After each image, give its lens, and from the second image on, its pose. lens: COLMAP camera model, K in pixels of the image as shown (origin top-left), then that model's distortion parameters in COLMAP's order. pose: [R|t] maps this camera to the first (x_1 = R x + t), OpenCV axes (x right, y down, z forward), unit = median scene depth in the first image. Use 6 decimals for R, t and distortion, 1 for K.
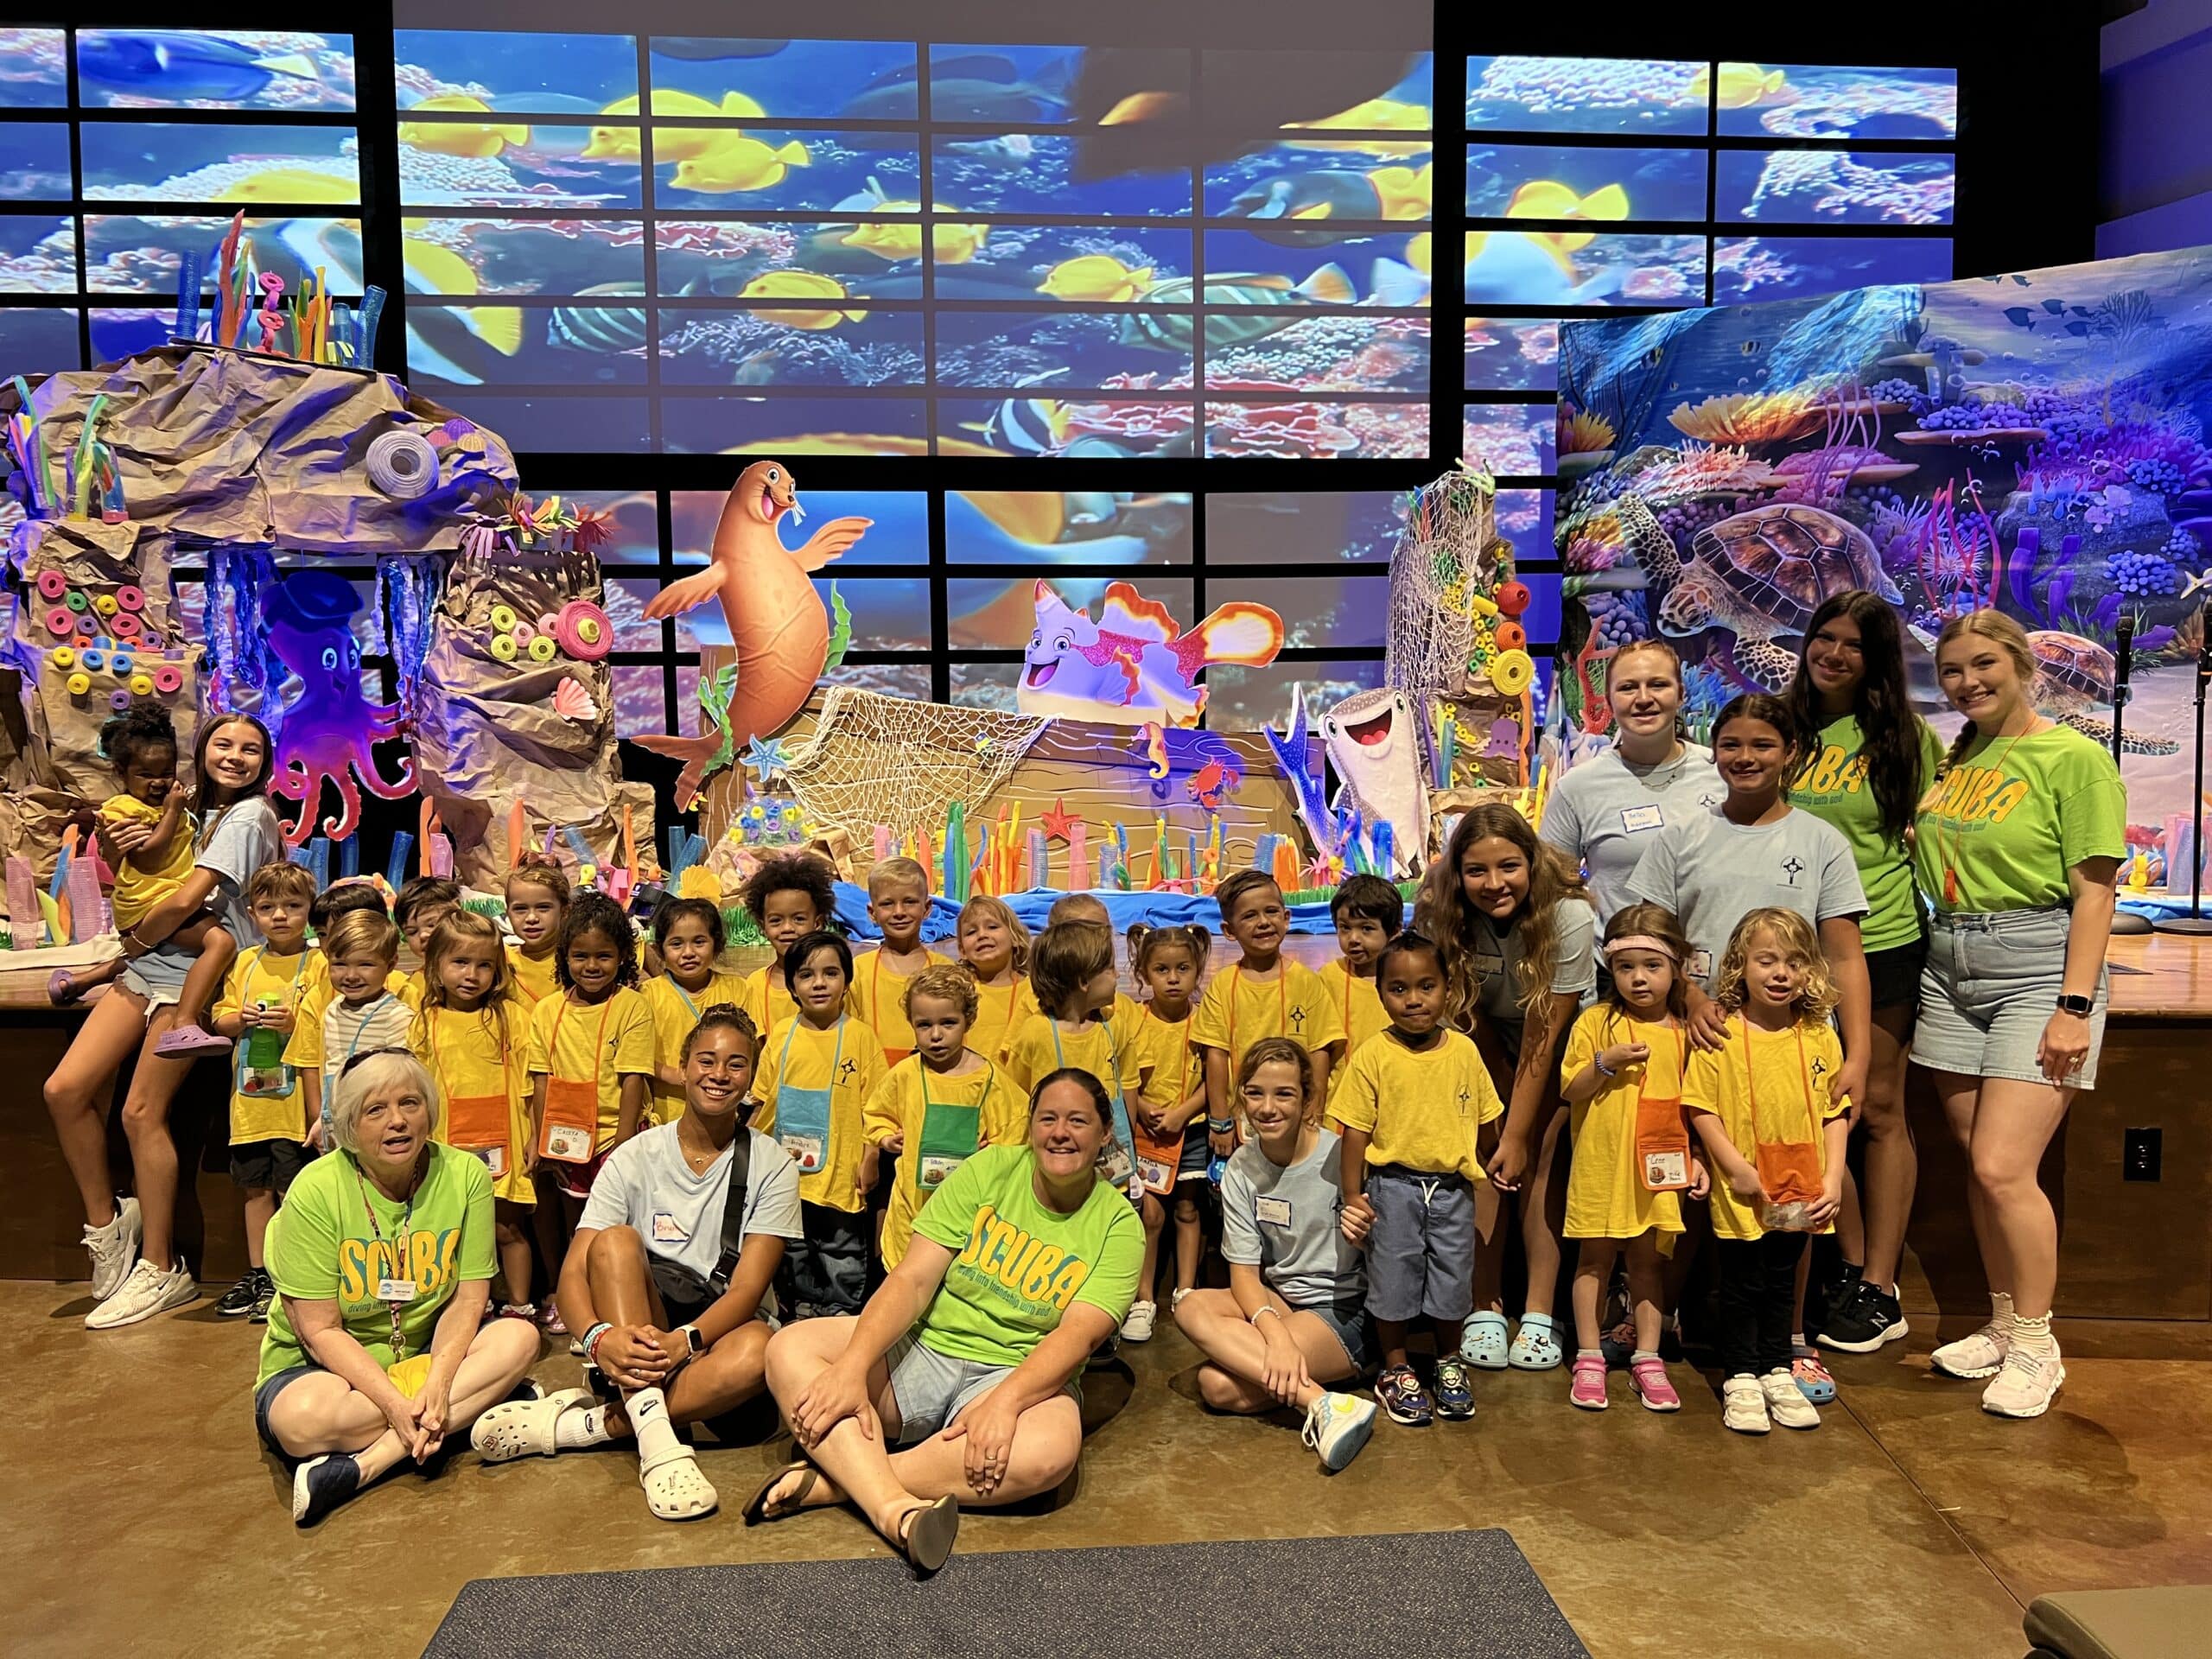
lens RADIAL K [[1711.9, 0, 1093.4], [0, 1711.9, 828.8], [0, 0, 1]] dist [0.044771, -0.031105]
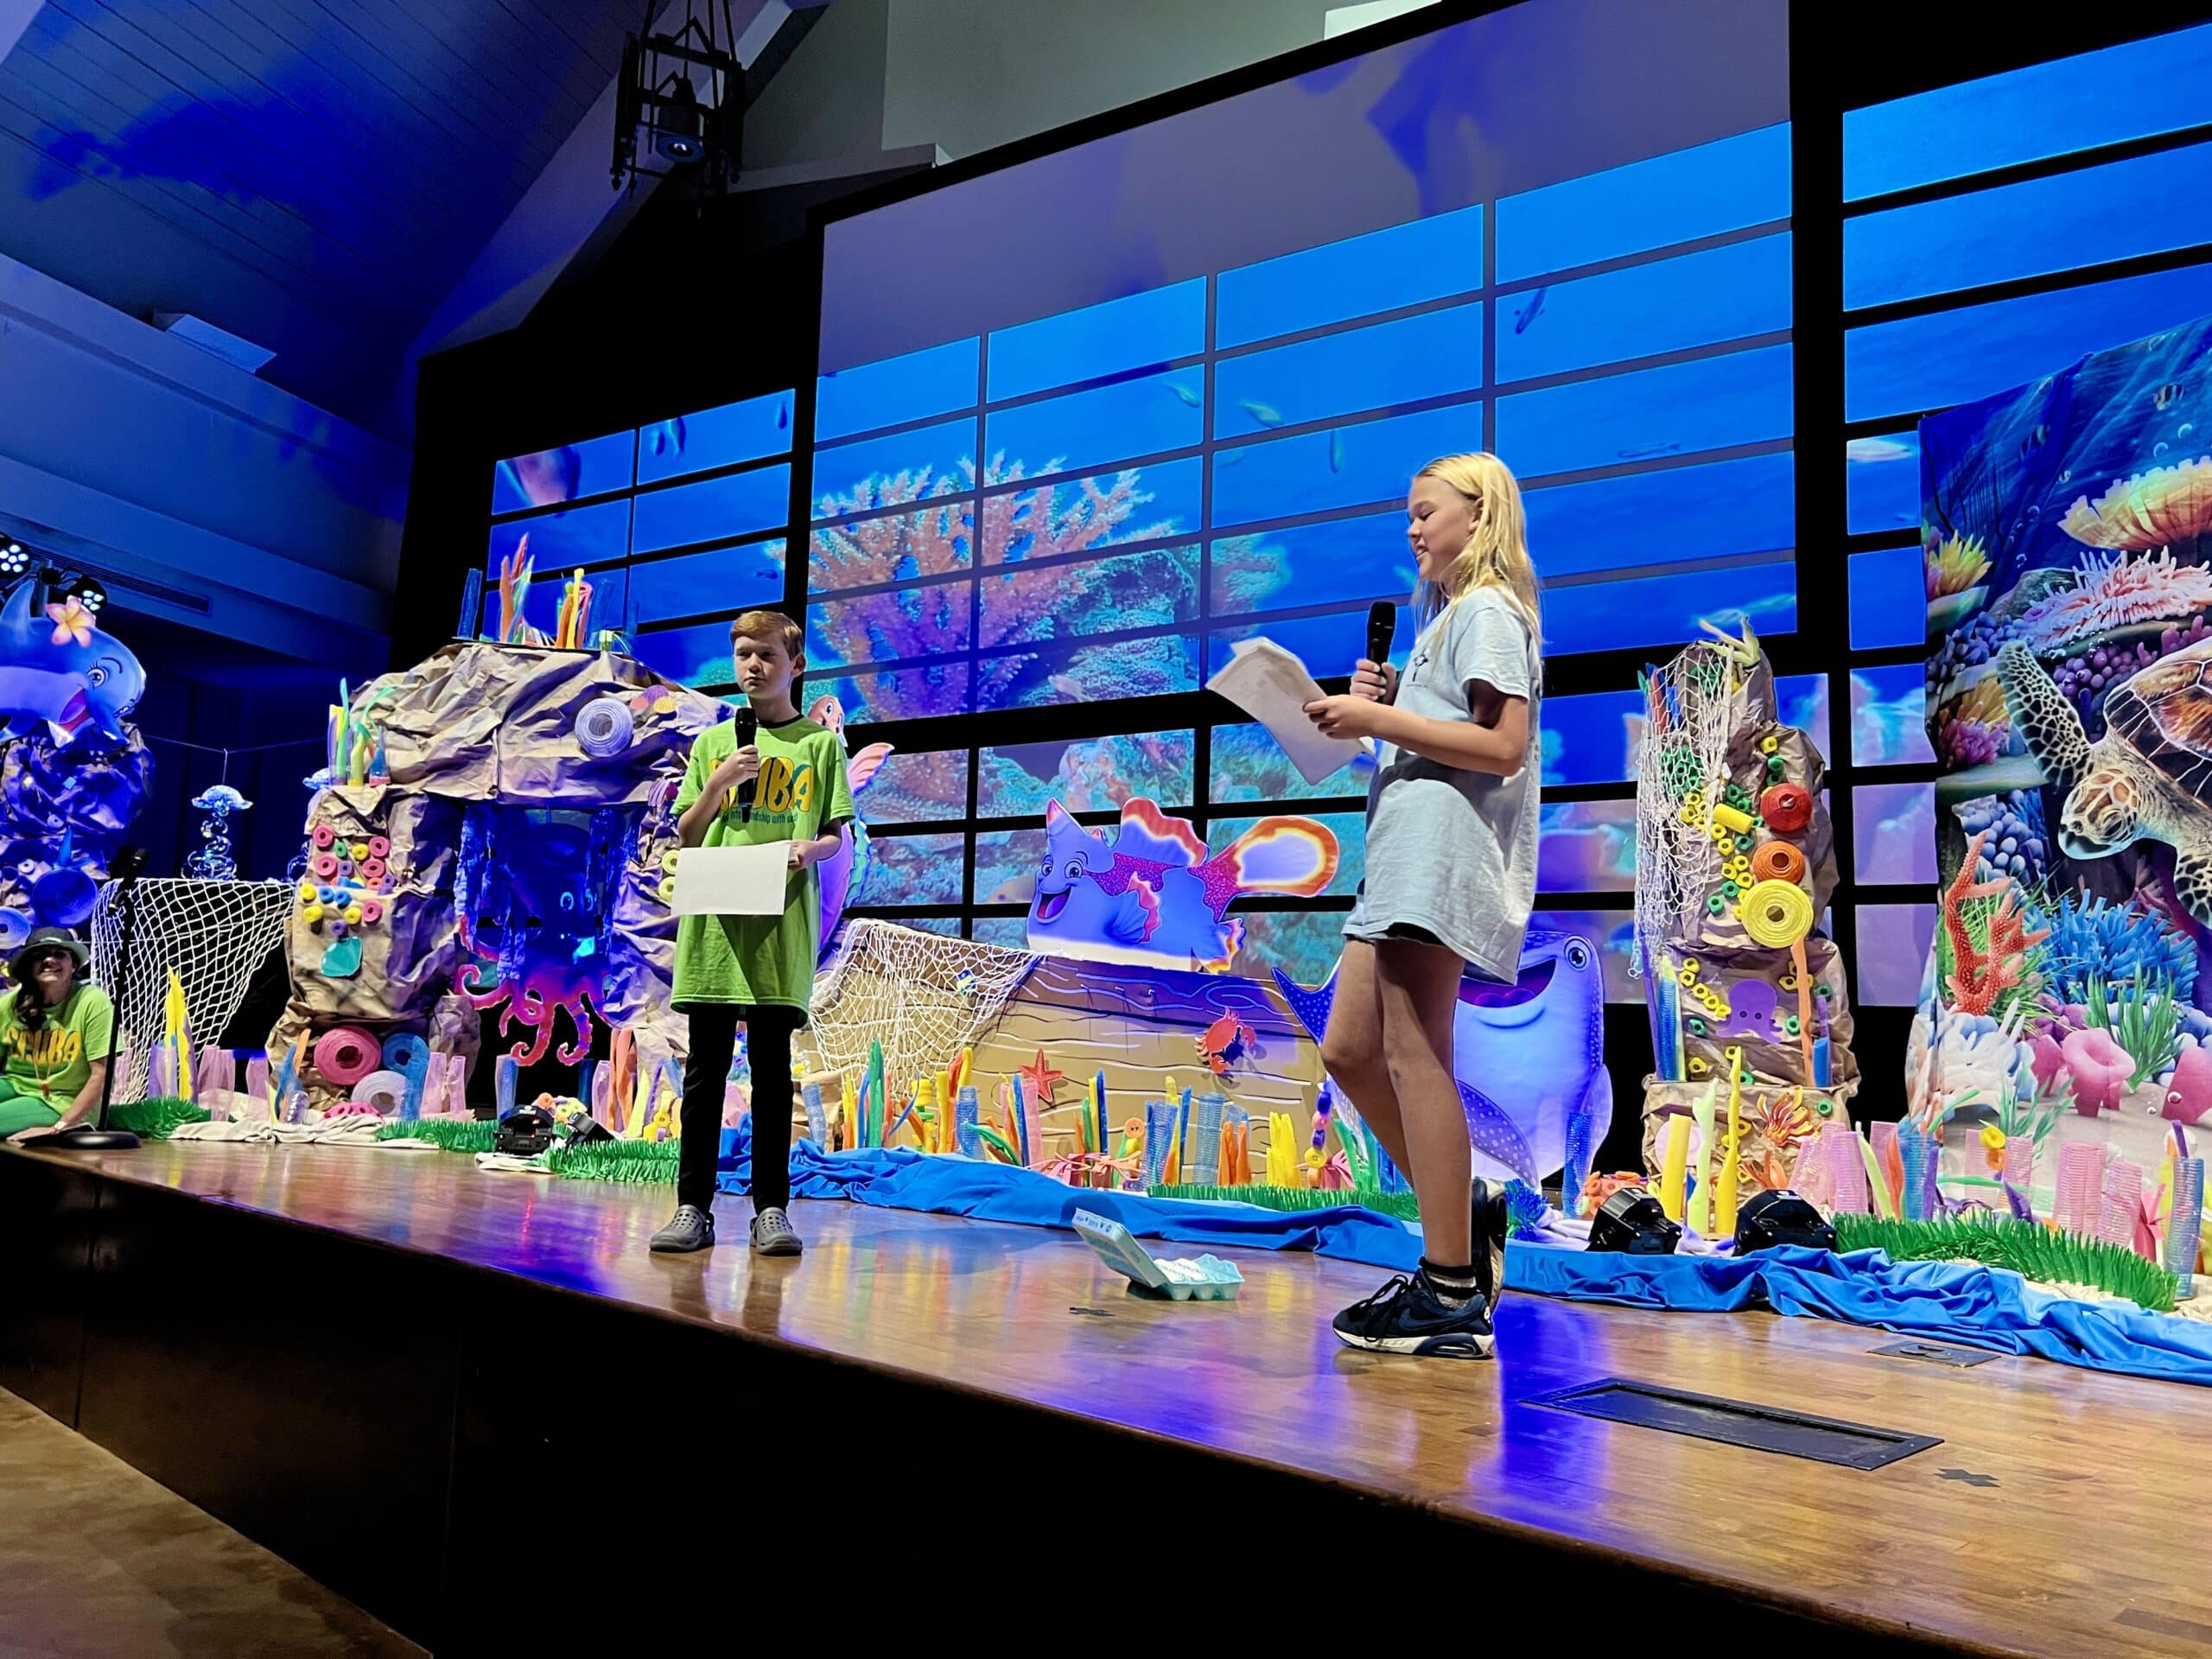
lens RADIAL K [[1711.9, 0, 1104.6], [0, 1711.9, 831.9], [0, 0, 1]] dist [0.044771, -0.031105]
pose [[0.774402, -0.040054, -0.631425, 0.545860], [-0.080611, 0.983615, -0.161259, 0.010155], [0.627537, 0.175779, 0.758484, 0.357779]]
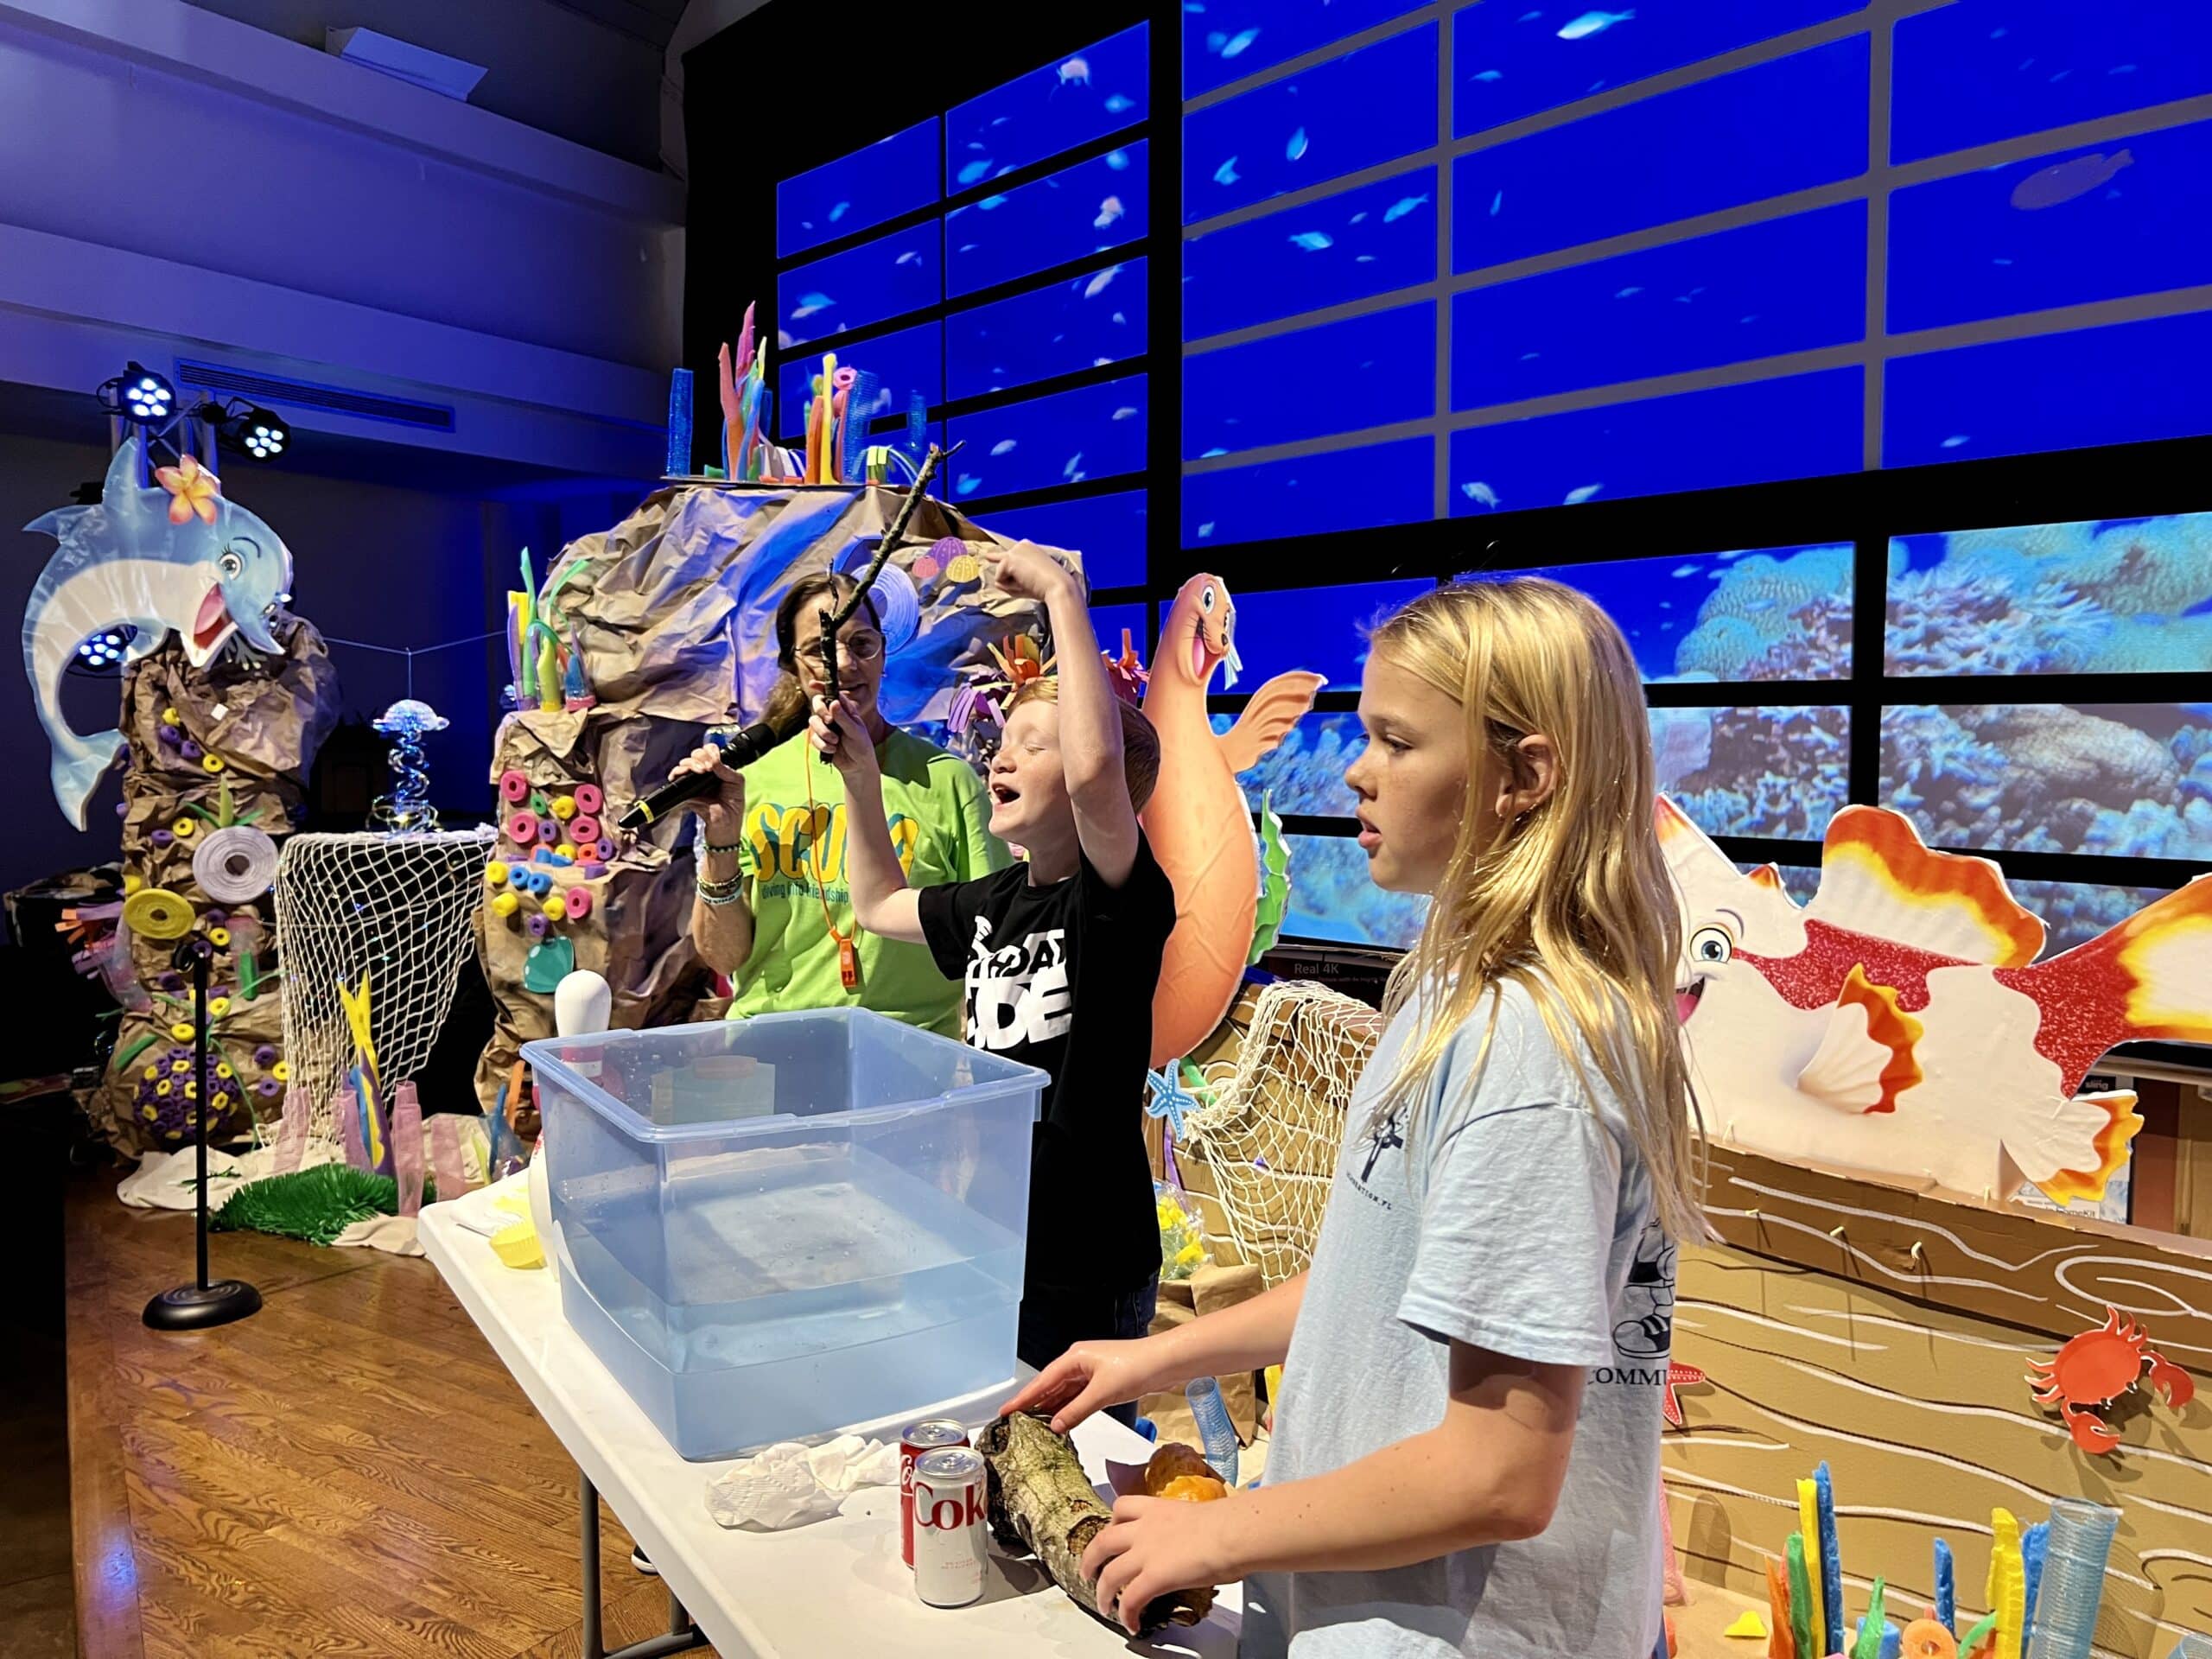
lens RADIAL K [[1711.9, 0, 1087.9], [0, 1711.9, 827.5], [0, 0, 1]] dist [0.044771, -0.031105]
pose [[0.587610, 0.060525, -0.806877, 0.236035], [-0.057049, 0.997816, 0.033302, -0.144947], [0.807130, 0.026463, 0.589780, 0.632794]]
